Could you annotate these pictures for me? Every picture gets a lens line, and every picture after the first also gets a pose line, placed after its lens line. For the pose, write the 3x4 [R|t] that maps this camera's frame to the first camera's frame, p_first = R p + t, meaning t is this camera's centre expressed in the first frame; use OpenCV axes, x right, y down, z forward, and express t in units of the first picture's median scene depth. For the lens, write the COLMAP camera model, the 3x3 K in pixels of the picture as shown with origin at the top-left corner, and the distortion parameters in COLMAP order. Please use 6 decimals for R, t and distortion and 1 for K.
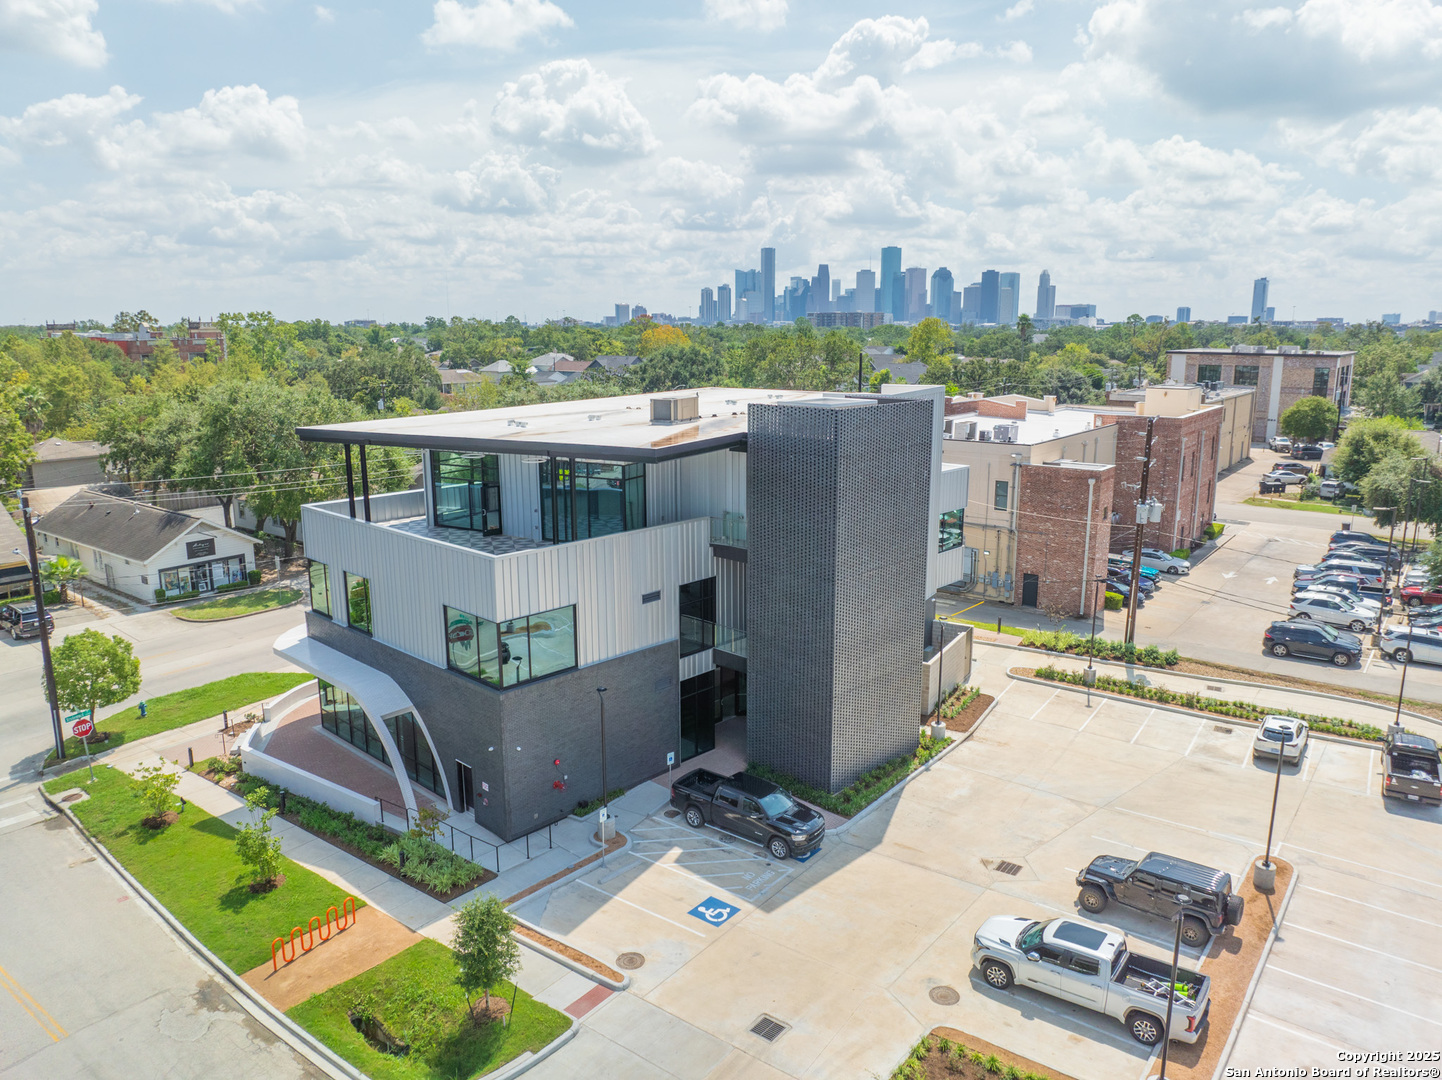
lens RADIAL K [[1011.0, 0, 721.0], [0, 1011.0, 540.0], [0, 0, 1]] dist [-0.042290, 0.003688]
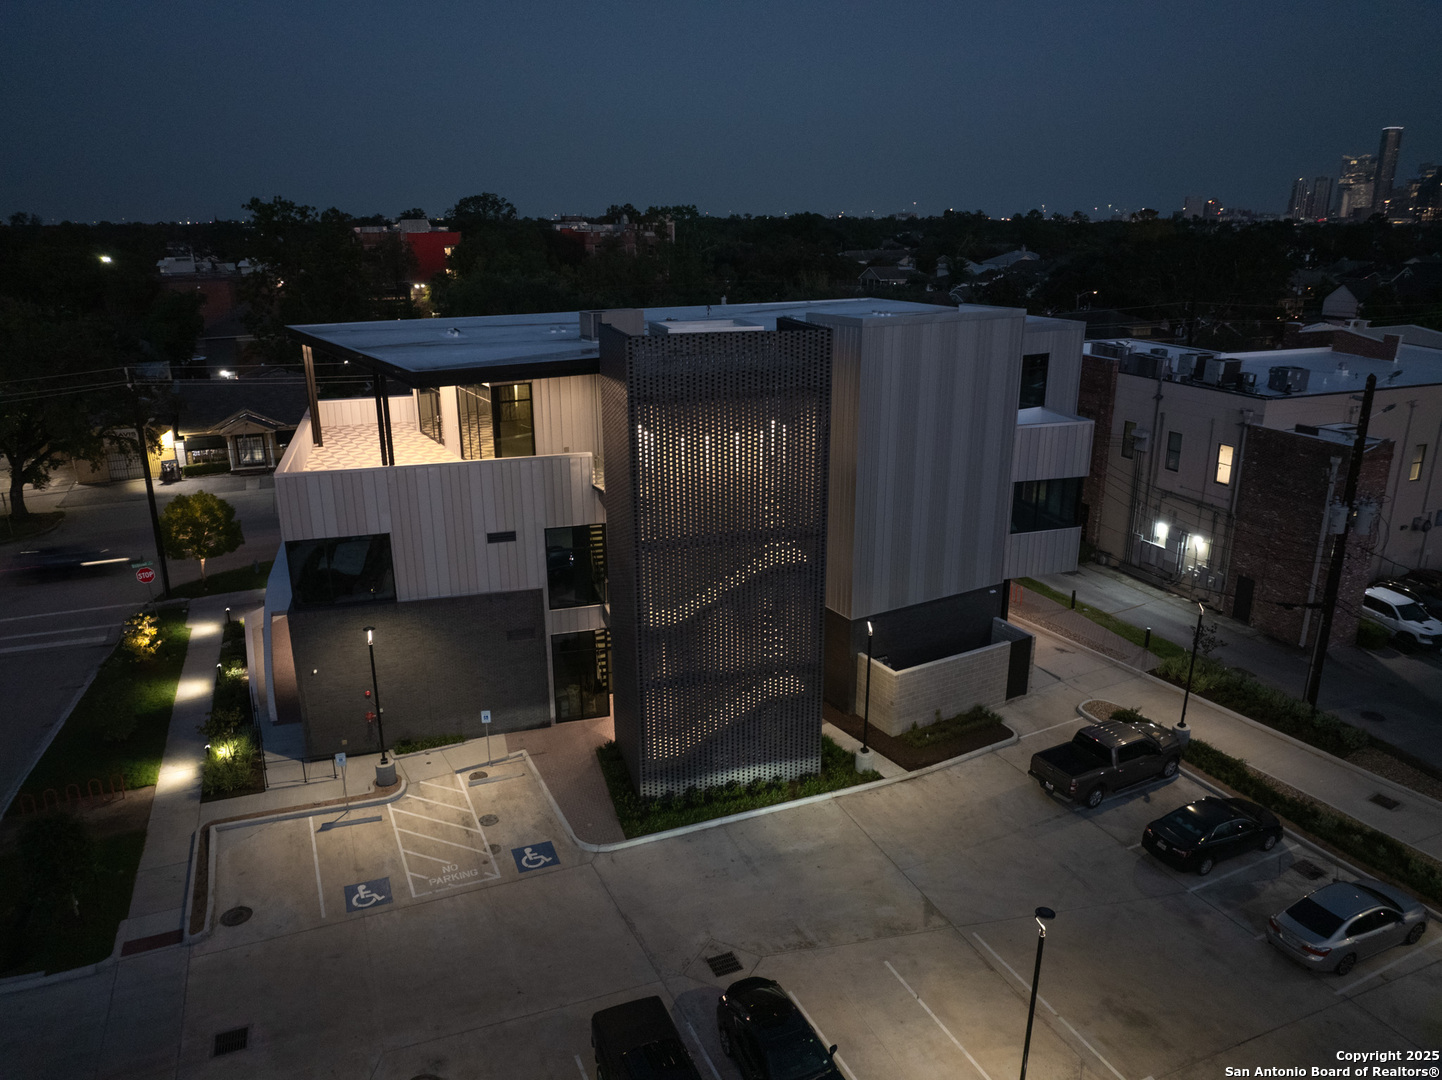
lens RADIAL K [[1011.0, 0, 721.0], [0, 1011.0, 540.0], [0, 0, 1]] dist [-0.042290, 0.003688]
pose [[0.875415, 0.146129, -0.460754, 0.488478], [-0.102567, 0.987659, 0.118366, -0.063214], [0.472365, -0.056361, 0.879599, 0.292093]]
